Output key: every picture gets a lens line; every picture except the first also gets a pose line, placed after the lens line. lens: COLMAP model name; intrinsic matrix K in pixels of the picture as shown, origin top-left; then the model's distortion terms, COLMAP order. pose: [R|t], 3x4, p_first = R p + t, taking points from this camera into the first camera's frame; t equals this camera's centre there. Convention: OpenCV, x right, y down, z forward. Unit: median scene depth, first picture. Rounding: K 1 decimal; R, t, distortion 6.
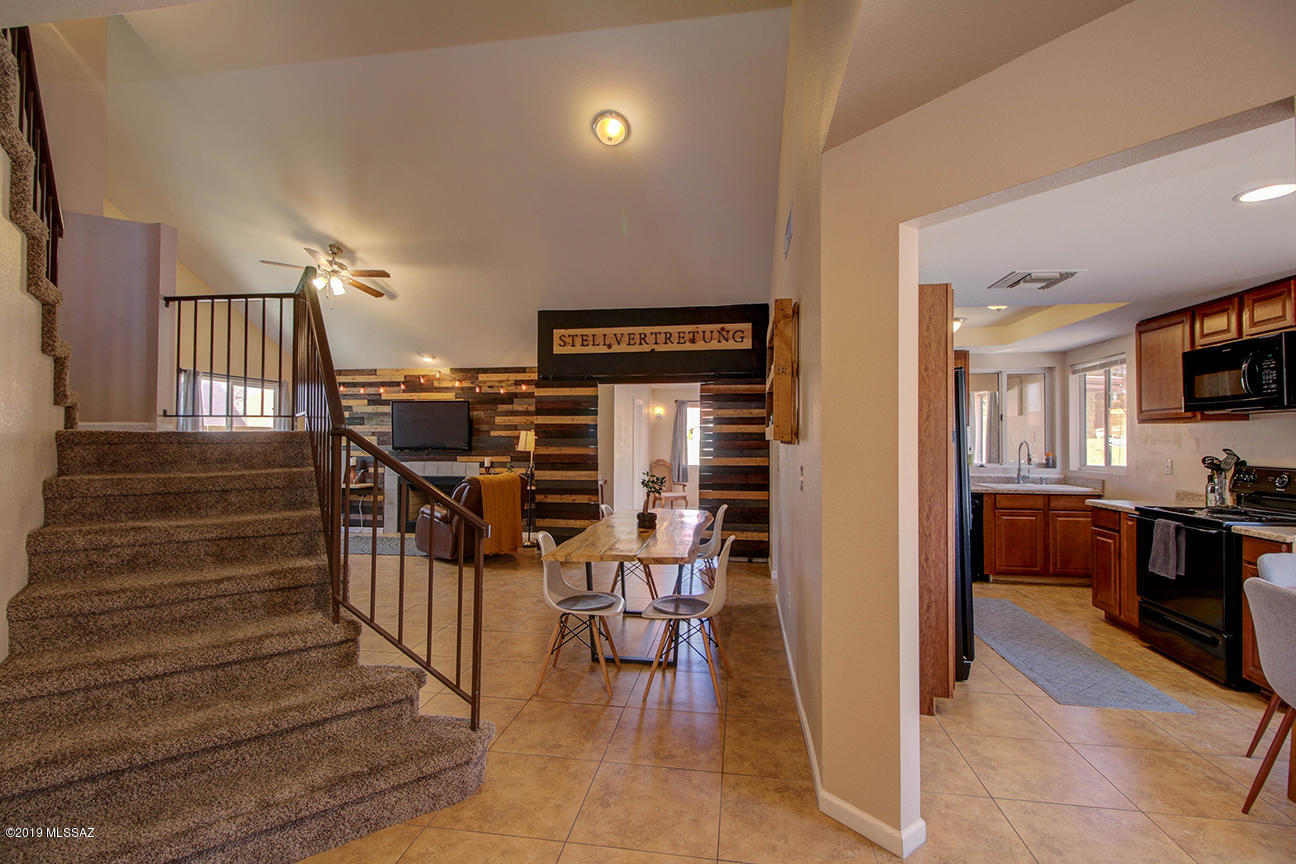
lens RADIAL K [[591.1, 0, 645.1], [0, 591.1, 431.0], [0, 0, 1]] dist [0.029202, -0.015672]
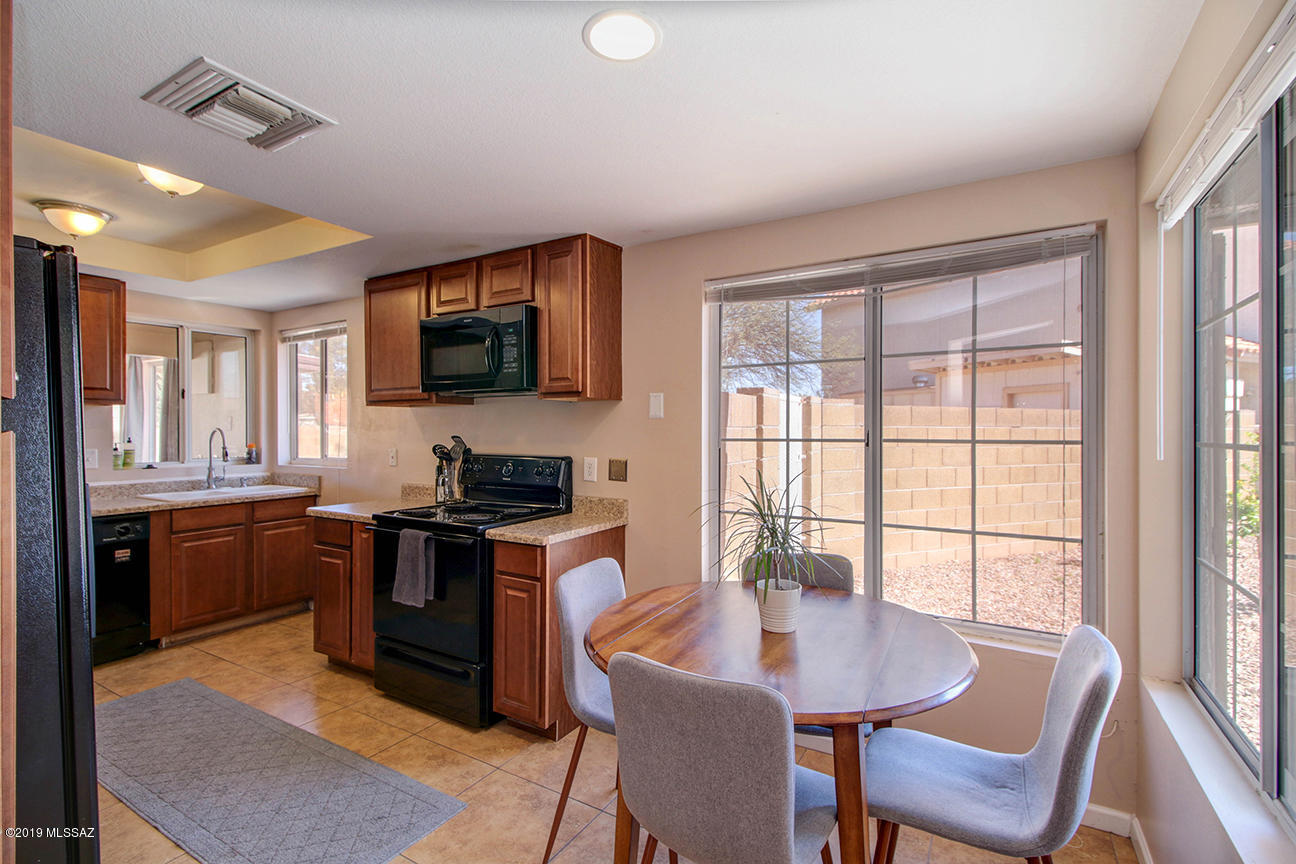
lens RADIAL K [[591.1, 0, 645.1], [0, 591.1, 431.0], [0, 0, 1]] dist [0.029202, -0.015672]
pose [[0.369781, -0.007251, 0.929090, 0.241565], [-0.012096, 0.999847, 0.012617, 0.007520], [-0.929040, -0.015904, 0.369637, 0.392004]]
